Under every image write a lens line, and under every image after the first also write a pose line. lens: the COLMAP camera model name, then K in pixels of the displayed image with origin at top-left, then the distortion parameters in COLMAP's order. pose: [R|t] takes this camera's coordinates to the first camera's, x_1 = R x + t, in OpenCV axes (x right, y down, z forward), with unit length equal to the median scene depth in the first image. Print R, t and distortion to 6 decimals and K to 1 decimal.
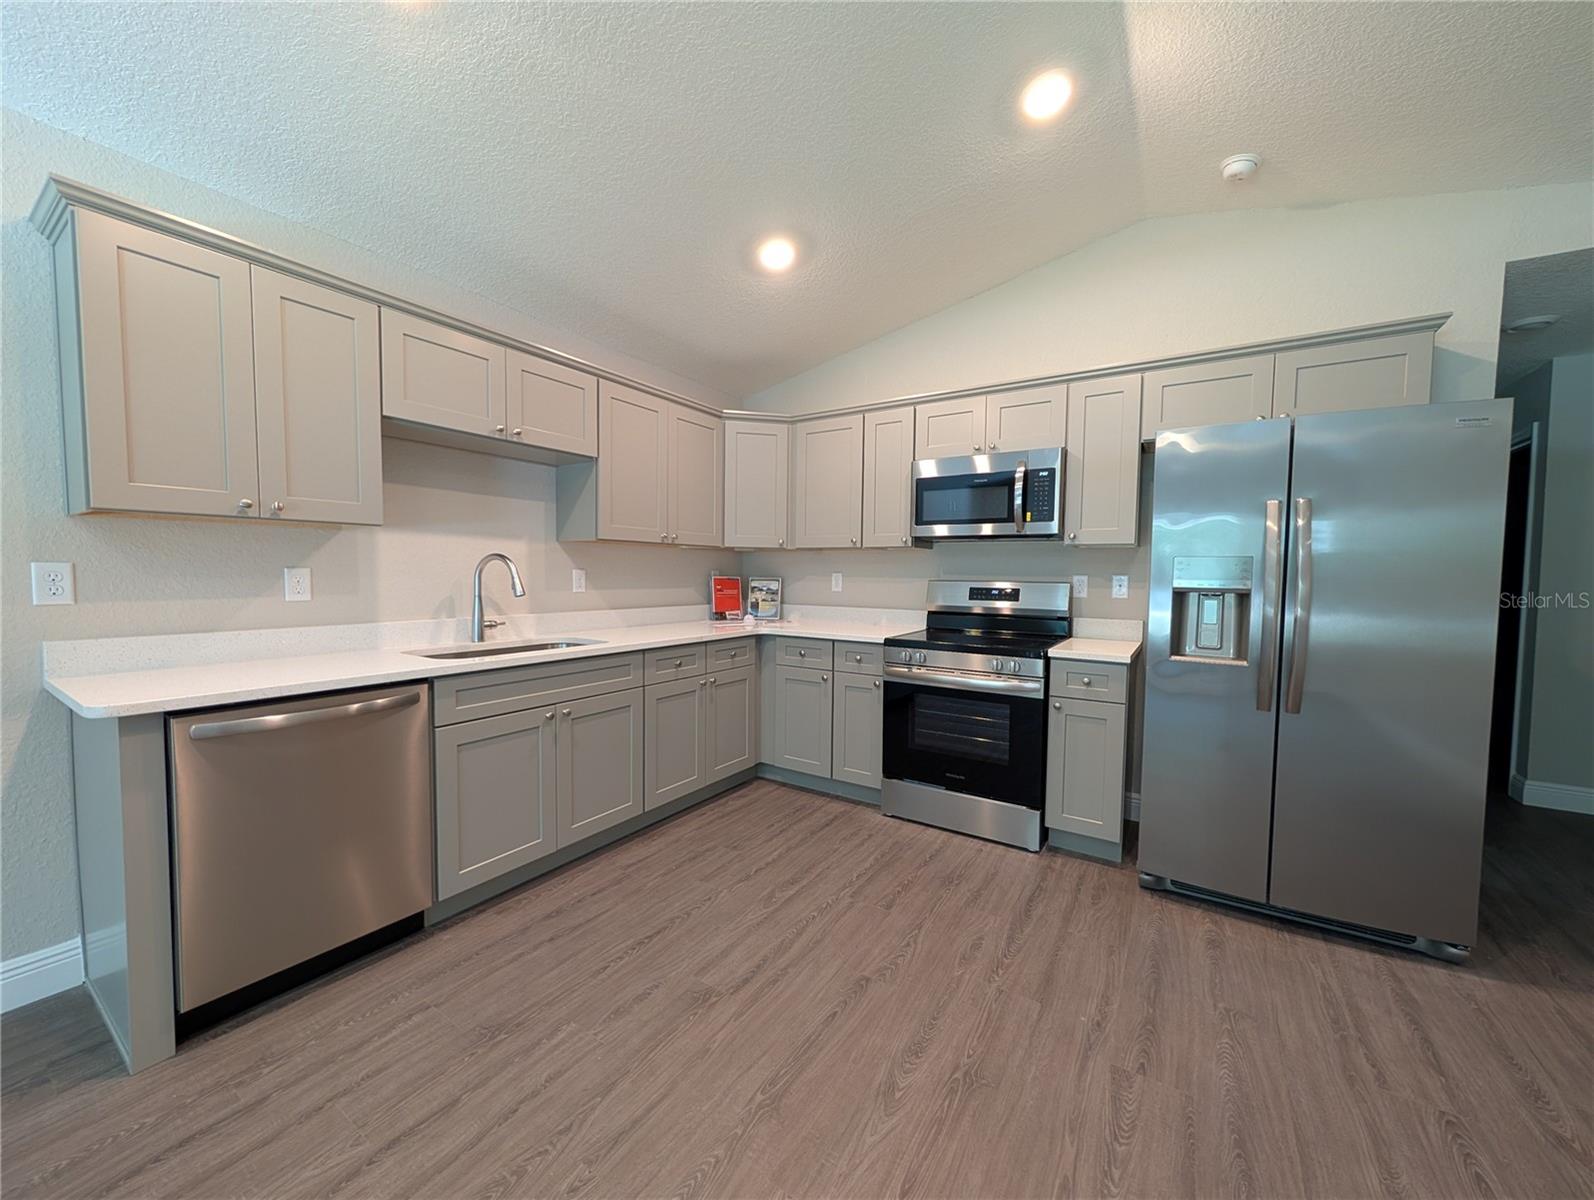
lens RADIAL K [[605.4, 0, 797.0], [0, 605.4, 600.0], [0, 0, 1]] dist [0.000053, -0.000096]
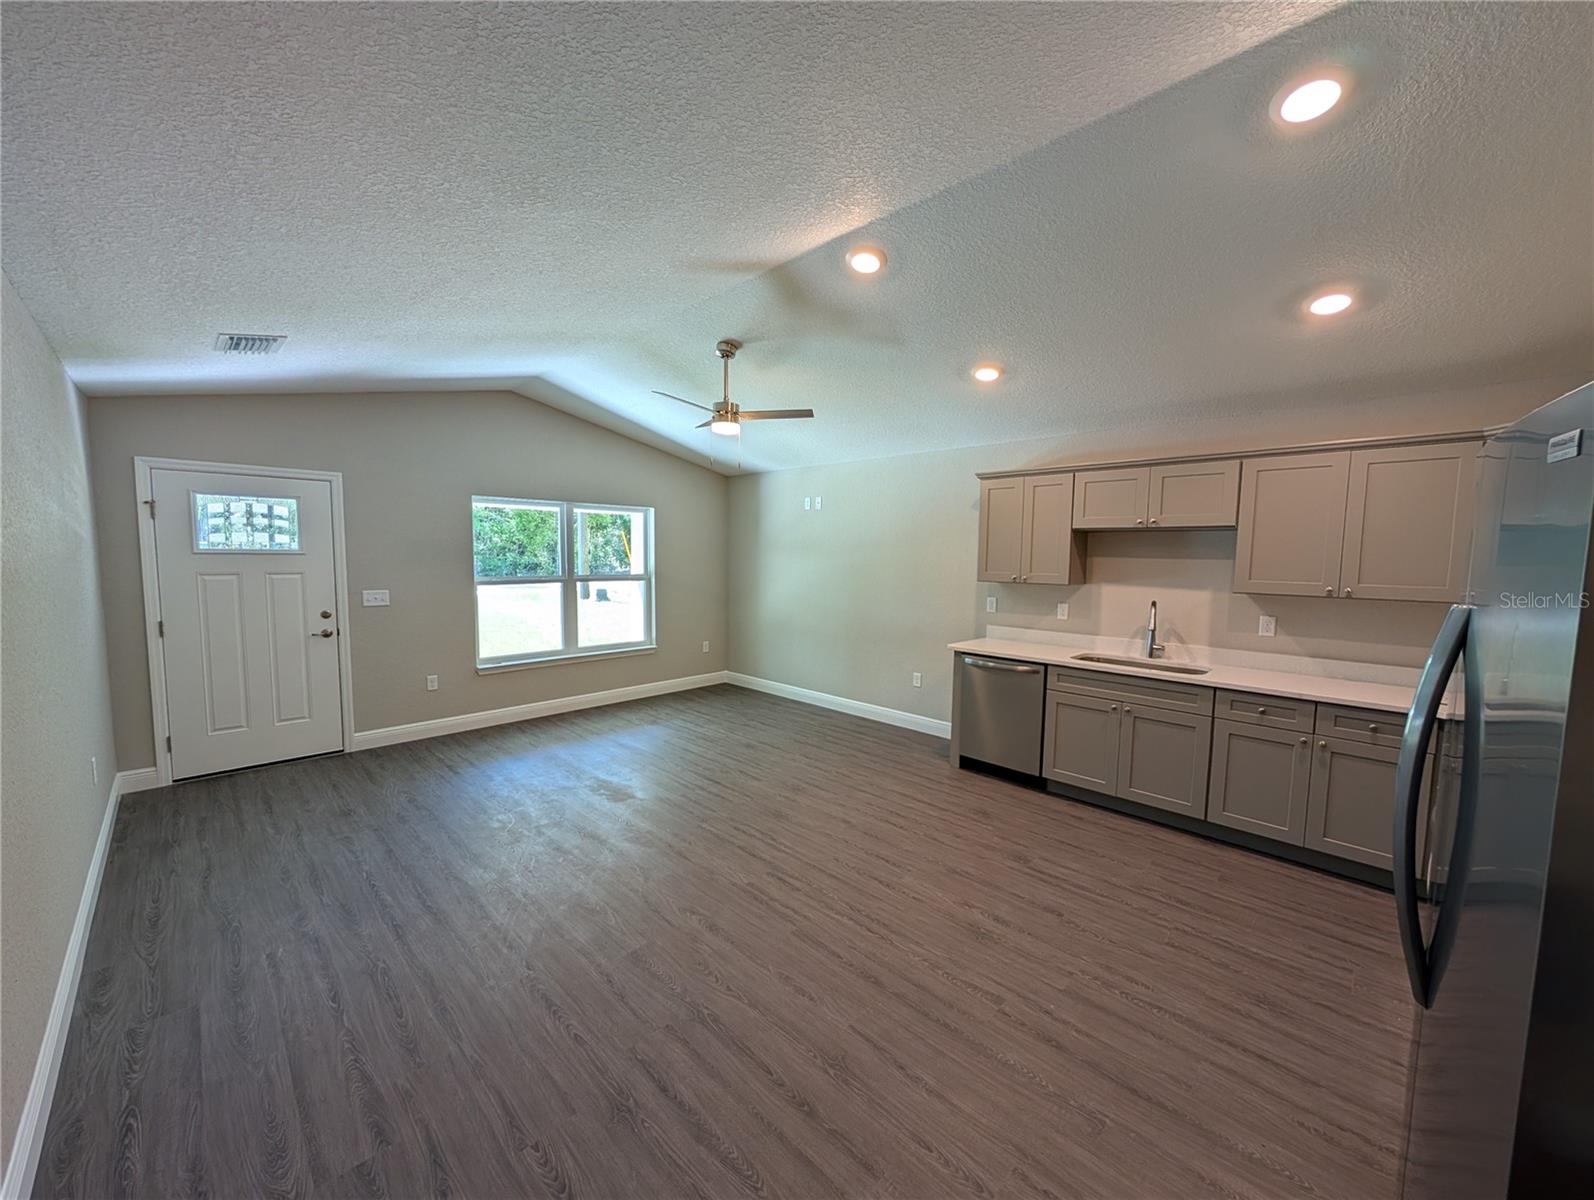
lens RADIAL K [[605.4, 0, 797.0], [0, 605.4, 600.0], [0, 0, 1]] dist [0.000053, -0.000096]
pose [[-0.194356, 0.064622, -0.978800, 1.335838], [-0.061736, 0.995044, 0.077953, -0.165250], [0.978986, 0.075578, -0.189404, 0.497700]]
